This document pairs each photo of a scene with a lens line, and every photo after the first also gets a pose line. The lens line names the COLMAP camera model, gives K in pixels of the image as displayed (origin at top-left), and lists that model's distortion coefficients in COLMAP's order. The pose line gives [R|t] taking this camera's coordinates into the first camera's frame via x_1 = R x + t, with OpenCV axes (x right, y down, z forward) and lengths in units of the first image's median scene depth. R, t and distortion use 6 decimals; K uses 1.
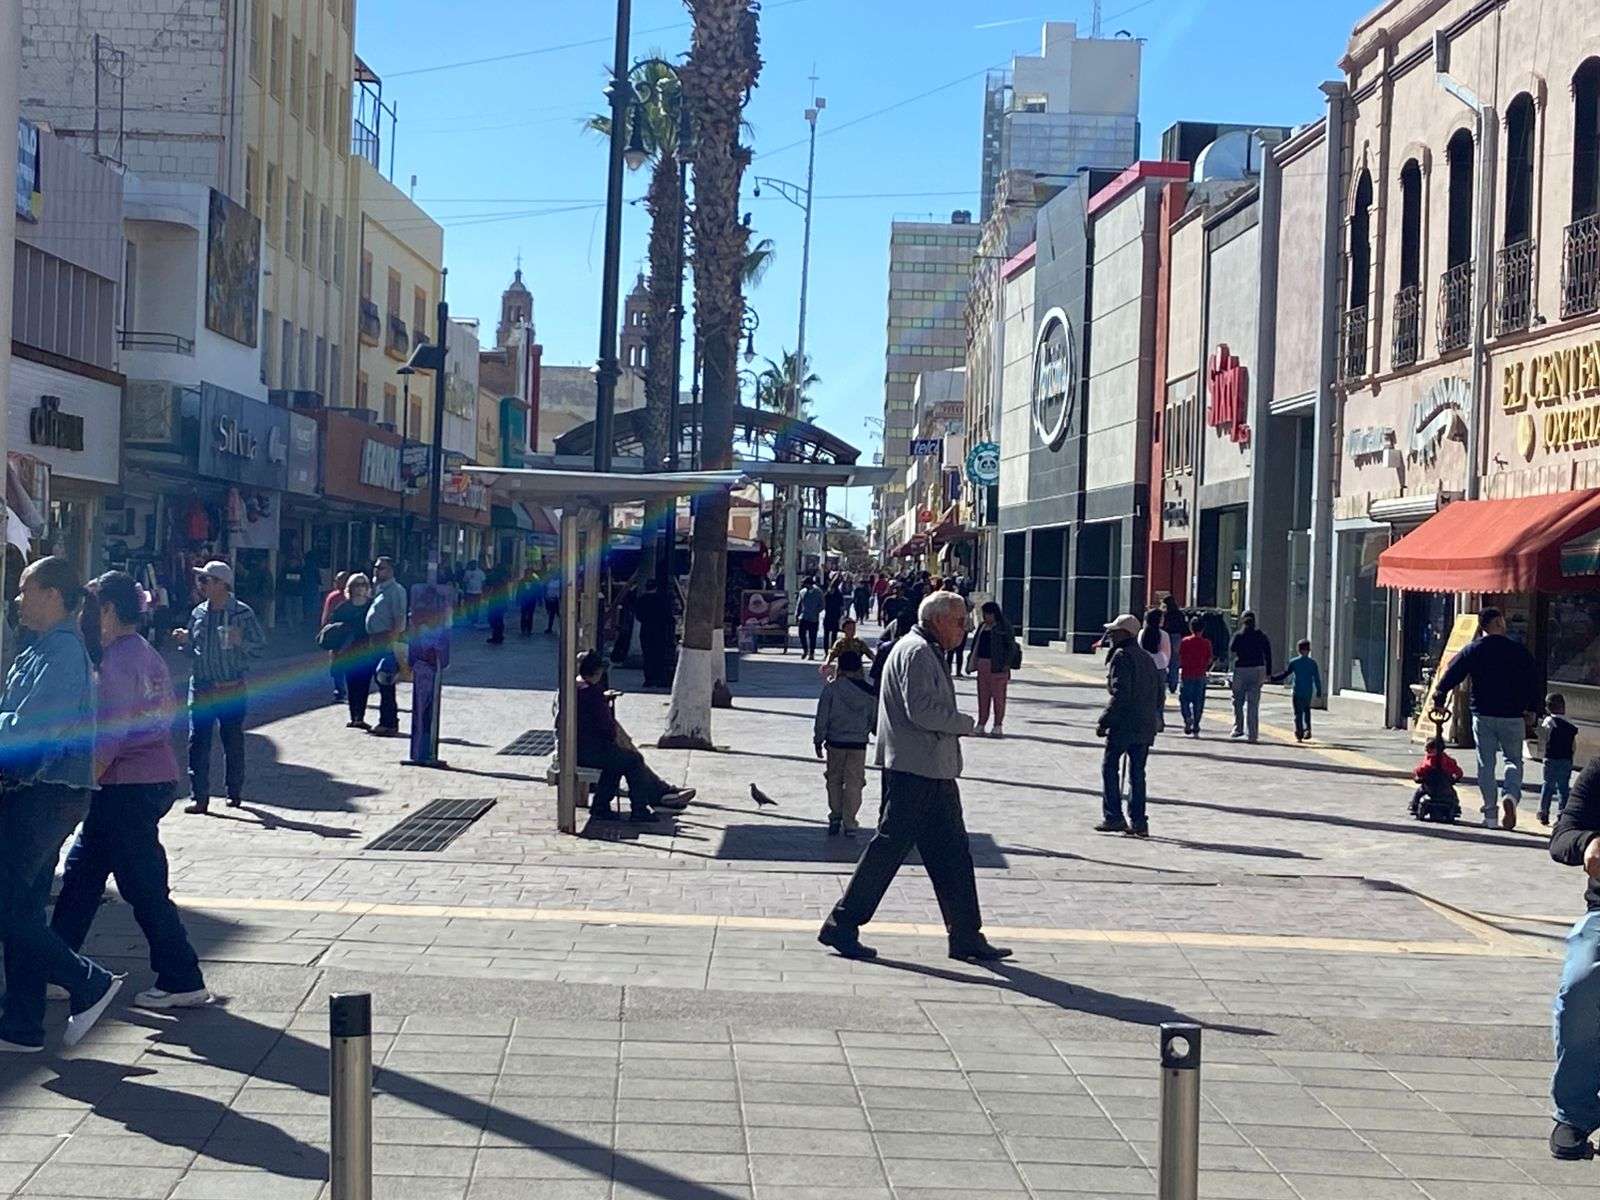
lens RADIAL K [[3121.2, 0, 802.5], [0, 3121.2, 594.0], [0, 0, 1]] dist [0.062588, 0.000000]
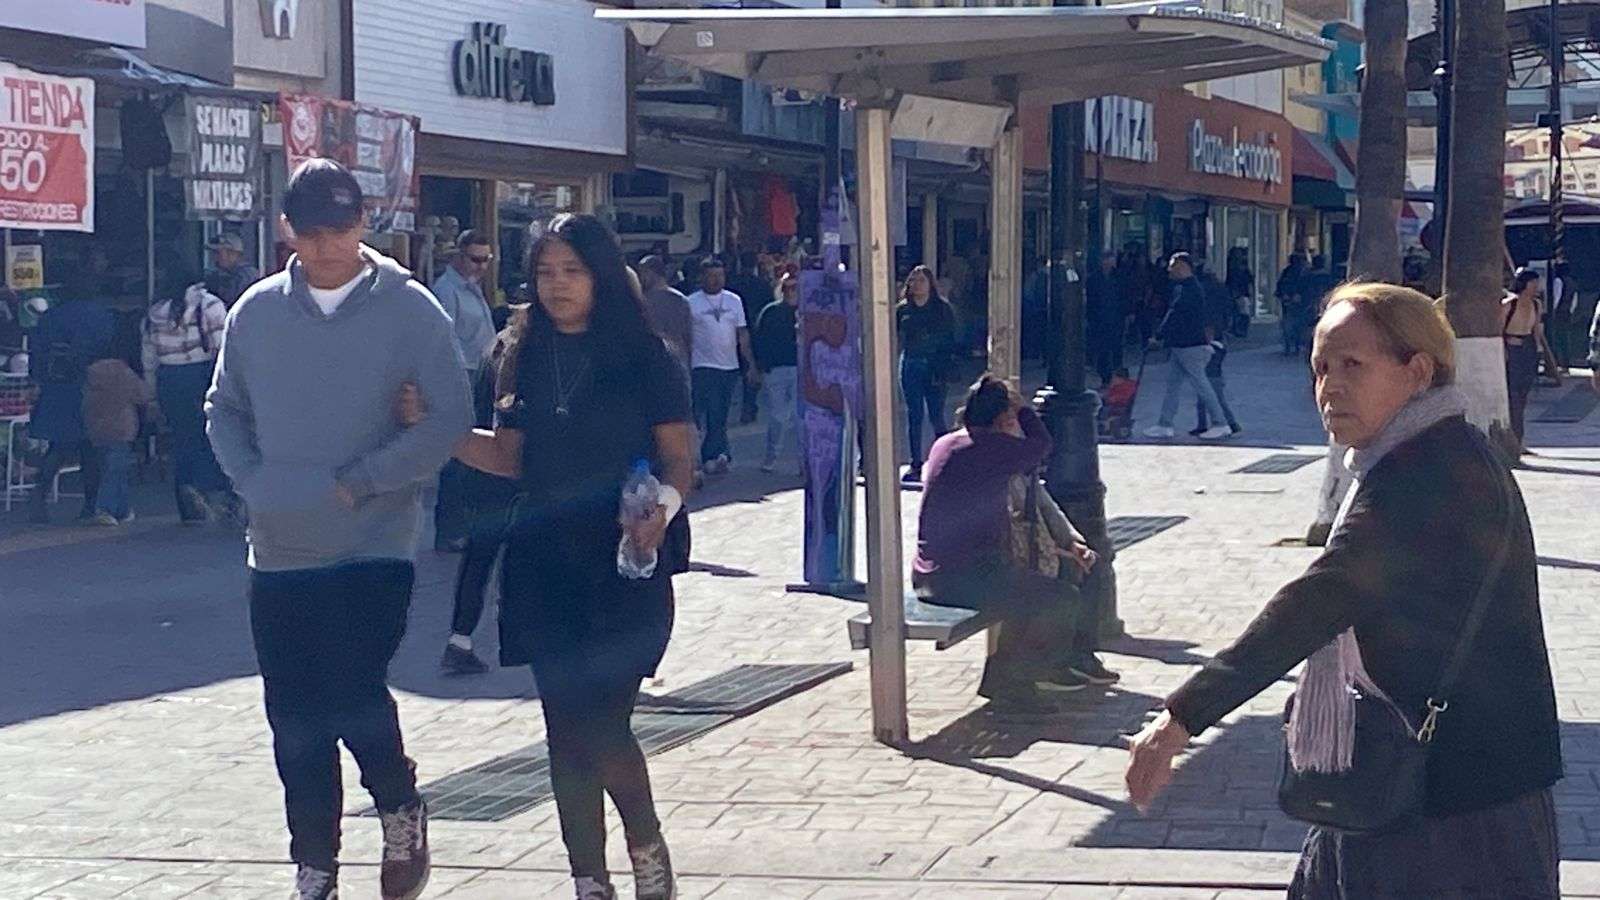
lens RADIAL K [[4103.4, 0, 802.4], [0, 4103.4, 443.6], [0, 0, 1]] dist [0.077828, 0.000000]
pose [[0.968379, -0.029428, -0.247741, 0.033075], [0.037152, 0.998957, 0.026558, 0.004594], [0.246701, -0.034922, 0.968462, 0.157318]]
